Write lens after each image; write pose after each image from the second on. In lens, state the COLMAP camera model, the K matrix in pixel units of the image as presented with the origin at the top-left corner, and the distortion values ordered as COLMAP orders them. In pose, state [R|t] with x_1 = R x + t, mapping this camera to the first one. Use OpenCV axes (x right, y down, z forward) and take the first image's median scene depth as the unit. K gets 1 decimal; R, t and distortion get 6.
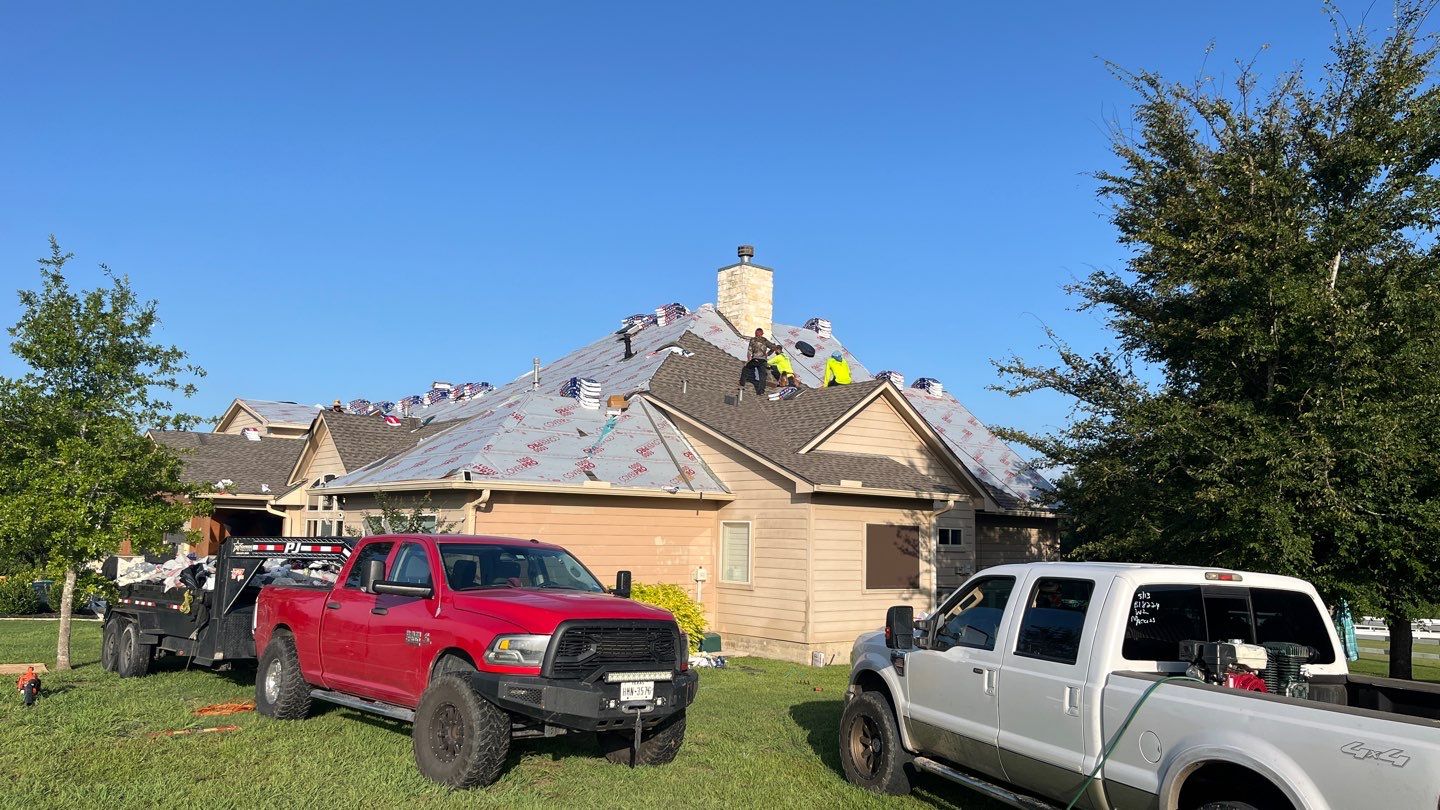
lens RADIAL K [[1307.0, 0, 720.0], [0, 1307.0, 405.0], [0, 0, 1]] dist [-0.000504, 0.002159]
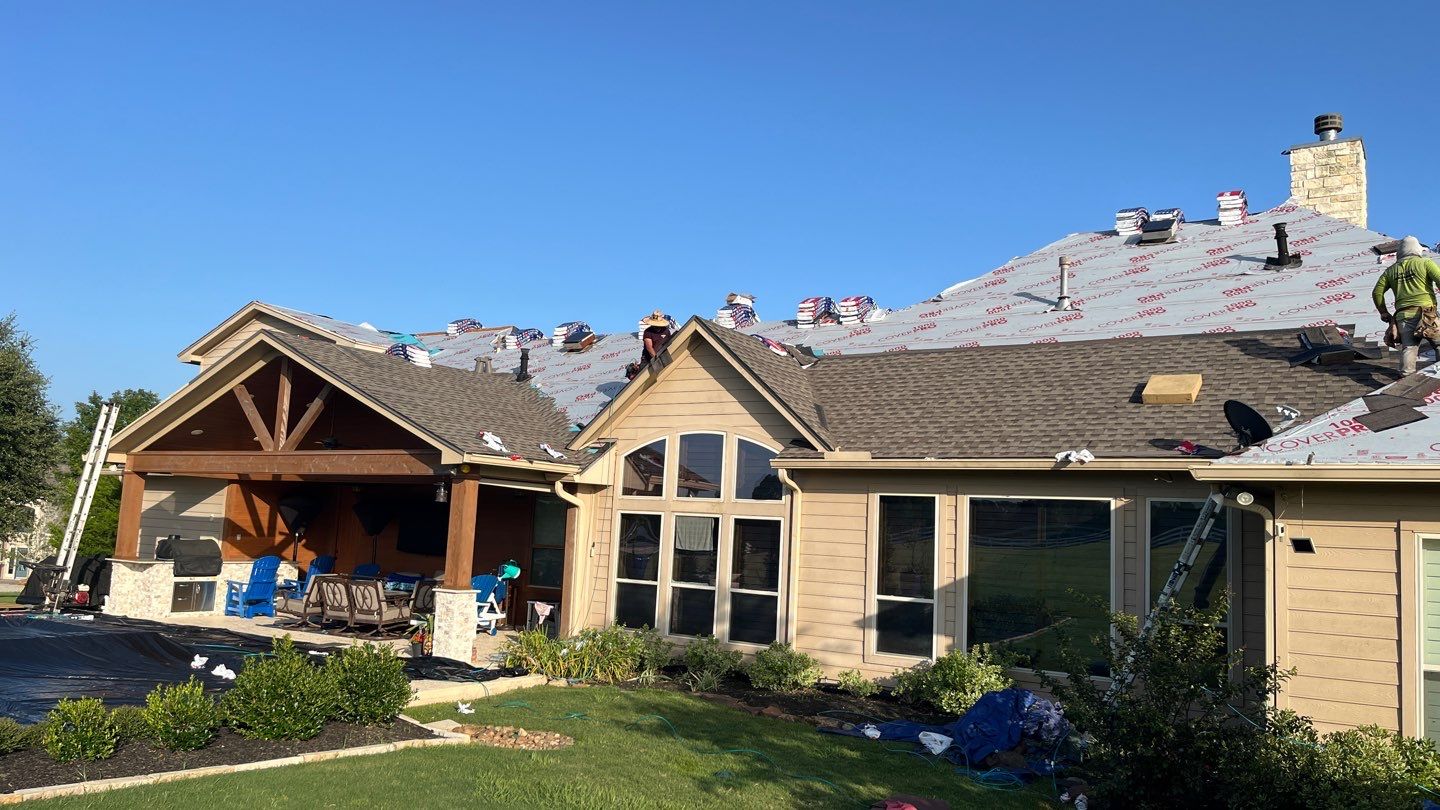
lens RADIAL K [[1307.0, 0, 720.0], [0, 1307.0, 405.0], [0, 0, 1]] dist [-0.000504, 0.002159]
pose [[0.935846, 0.055890, 0.347948, -0.472544], [-0.063276, 0.997947, 0.009889, 0.035157], [-0.346681, -0.031272, 0.937462, 0.473218]]
